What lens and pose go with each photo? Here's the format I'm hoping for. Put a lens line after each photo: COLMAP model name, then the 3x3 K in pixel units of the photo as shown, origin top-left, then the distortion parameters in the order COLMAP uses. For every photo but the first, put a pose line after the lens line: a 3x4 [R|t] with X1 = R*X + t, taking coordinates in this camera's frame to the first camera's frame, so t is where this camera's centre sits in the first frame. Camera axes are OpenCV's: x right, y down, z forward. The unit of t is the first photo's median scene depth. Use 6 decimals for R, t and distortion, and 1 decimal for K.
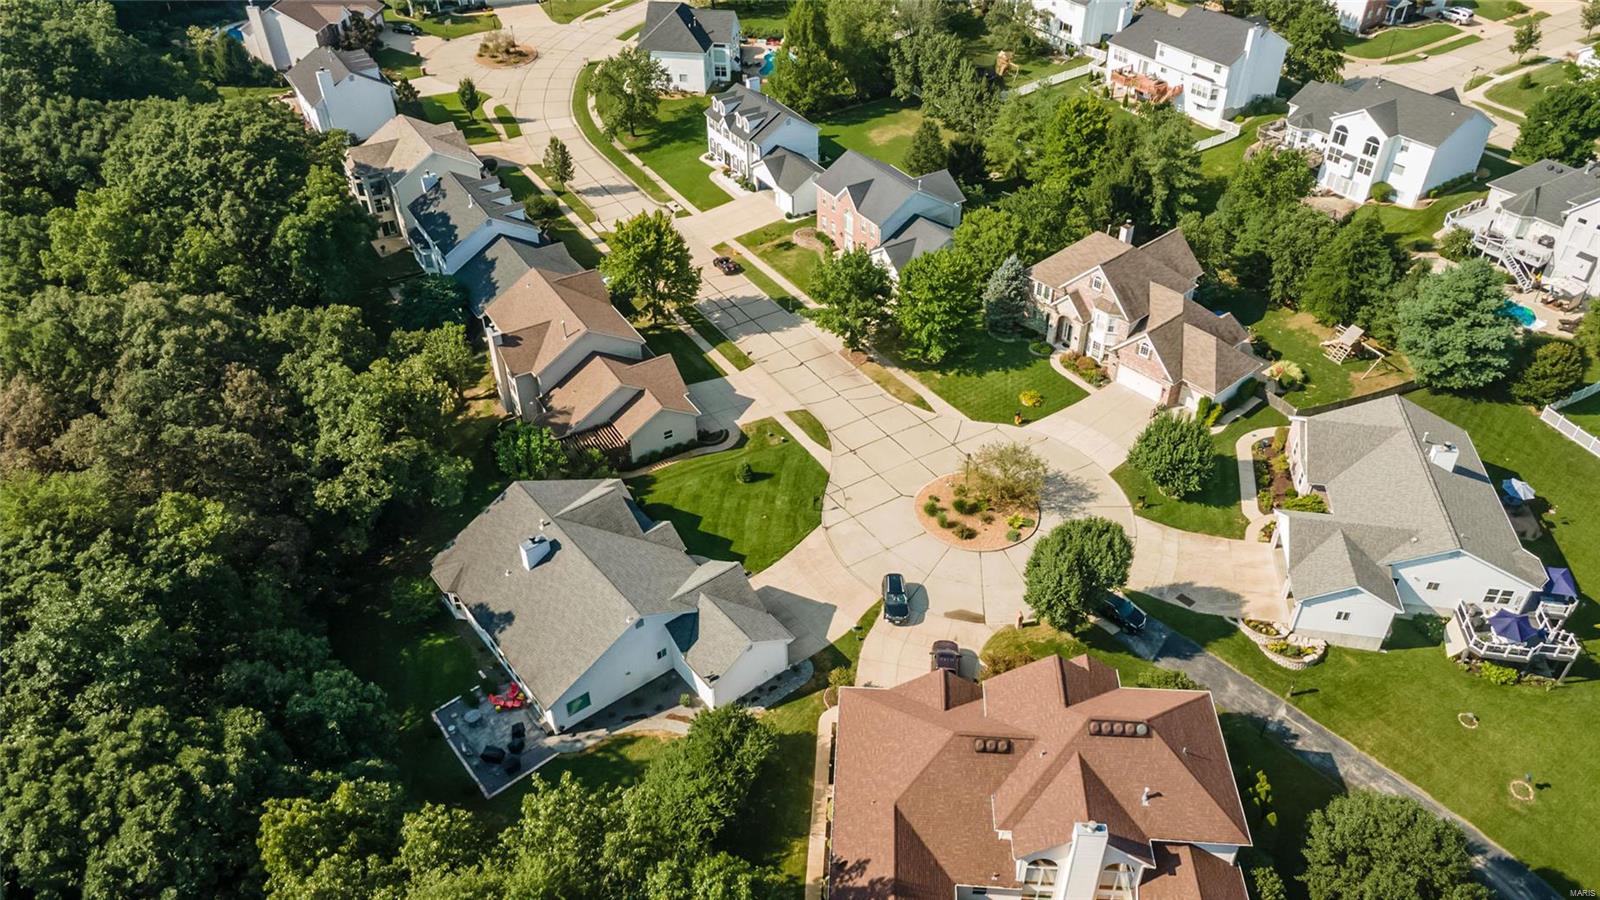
lens RADIAL K [[1133.8, 0, 792.0], [0, 1133.8, 443.6], [0, 0, 1]] dist [0.022907, 0.028571]
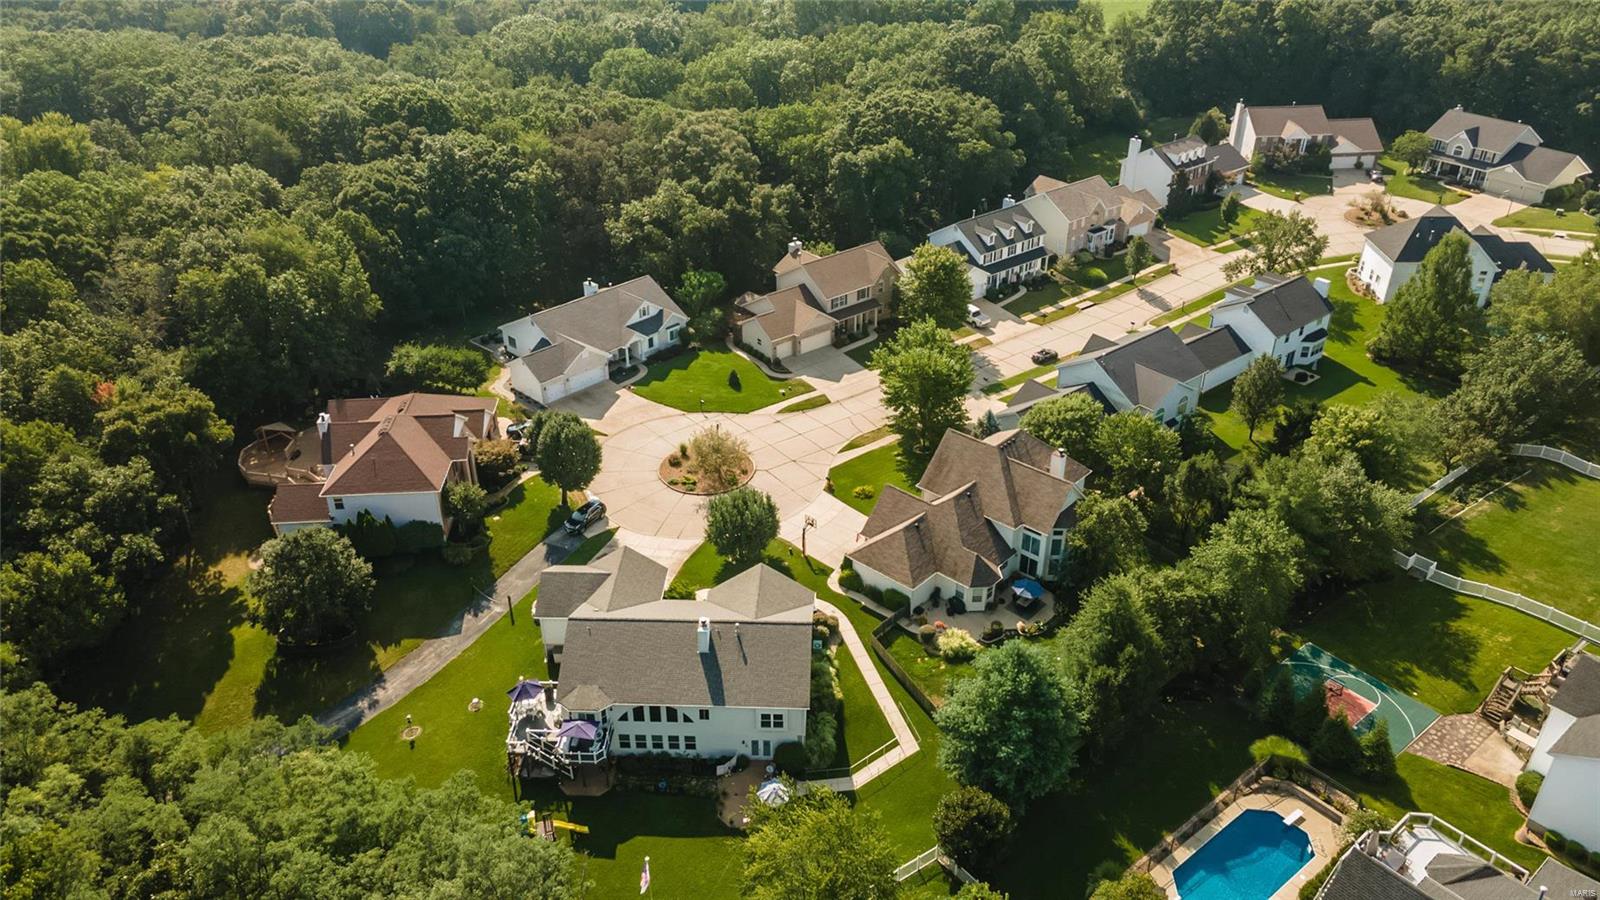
lens RADIAL K [[1133.8, 0, 795.6], [0, 1133.8, 442.5], [0, 0, 1]] dist [0.022907, 0.028571]
pose [[0.147096, 0.516241, -0.843717, 1.111566], [-0.607058, 0.720569, 0.335054, -0.403232], [0.780925, 0.462900, 0.419381, 0.488635]]
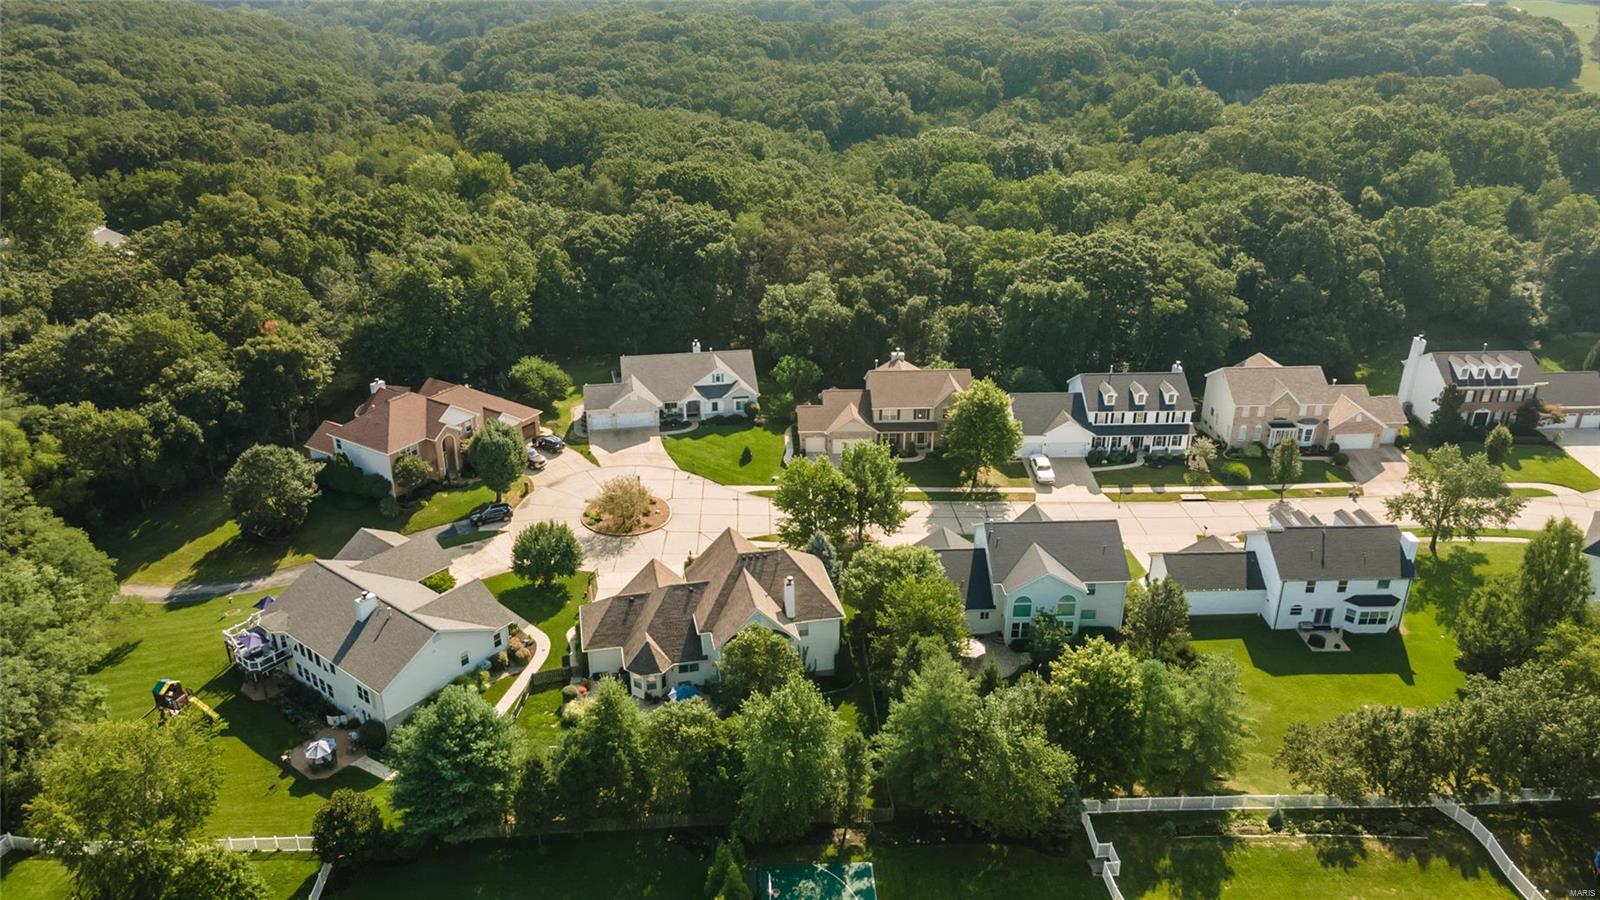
lens RADIAL K [[1133.8, 0, 787.0], [0, 1133.8, 443.8], [0, 0, 1]] dist [0.022907, 0.028571]
pose [[-0.457976, 0.390884, -0.798416, 1.030884], [-0.544652, 0.586449, 0.599526, -0.837770], [0.702576, 0.709427, -0.055684, 1.052213]]
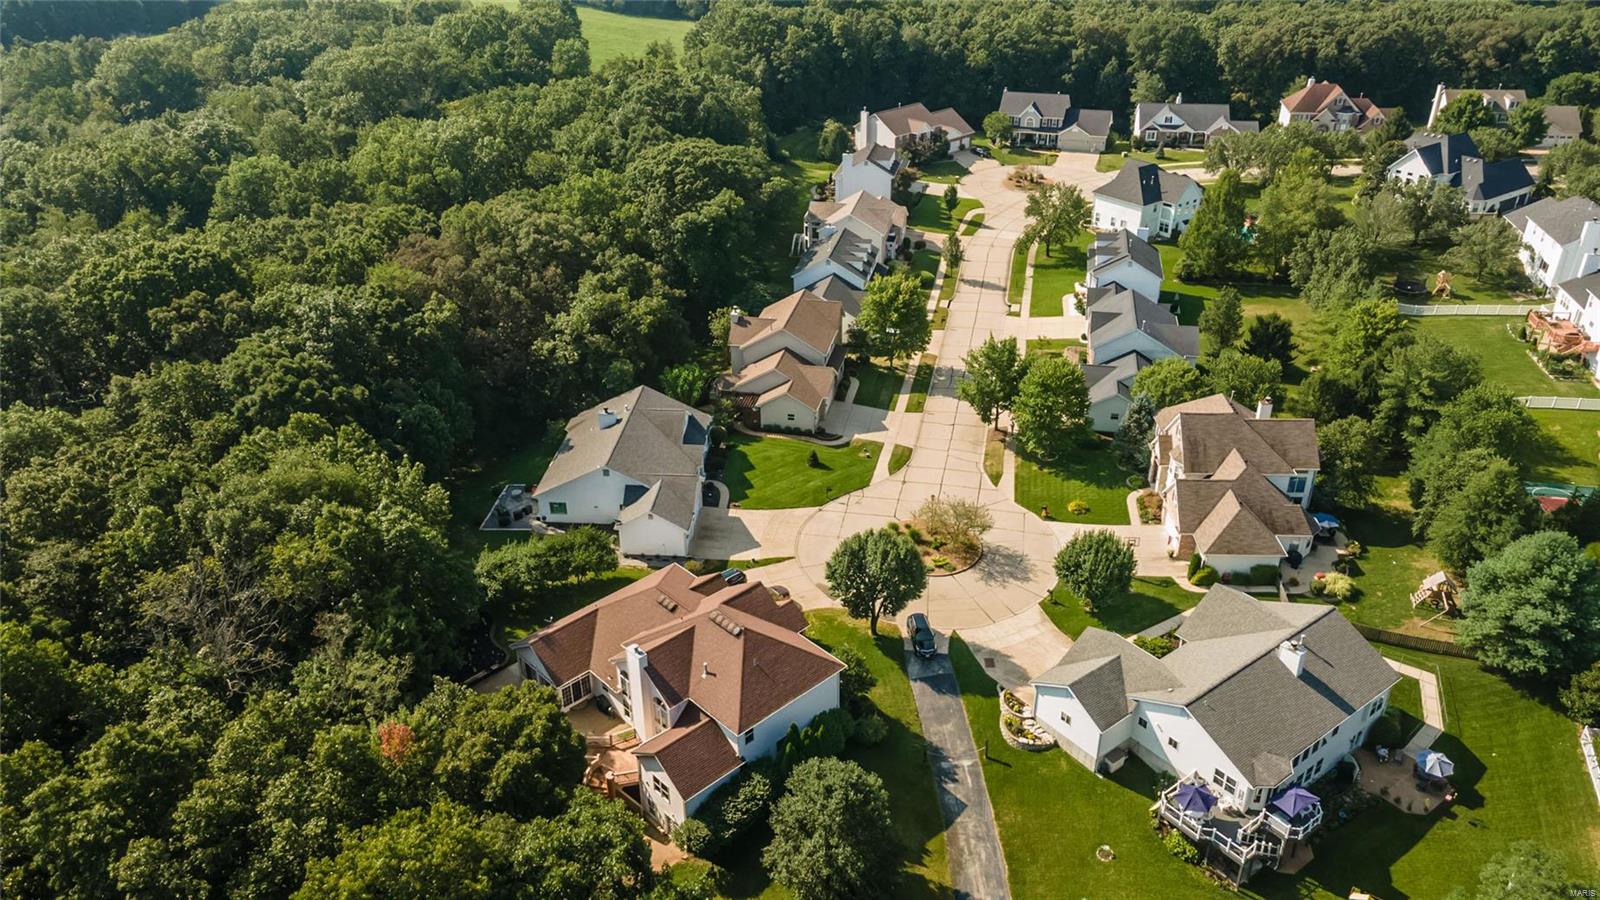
lens RADIAL K [[1133.8, 0, 795.7], [0, 1133.8, 442.1], [0, 0, 1]] dist [0.022907, 0.028571]
pose [[0.733948, 0.331050, -0.593065, 0.652333], [-0.414894, 0.909852, -0.005572, 0.022354], [0.537757, 0.250149, 0.805135, -0.033435]]
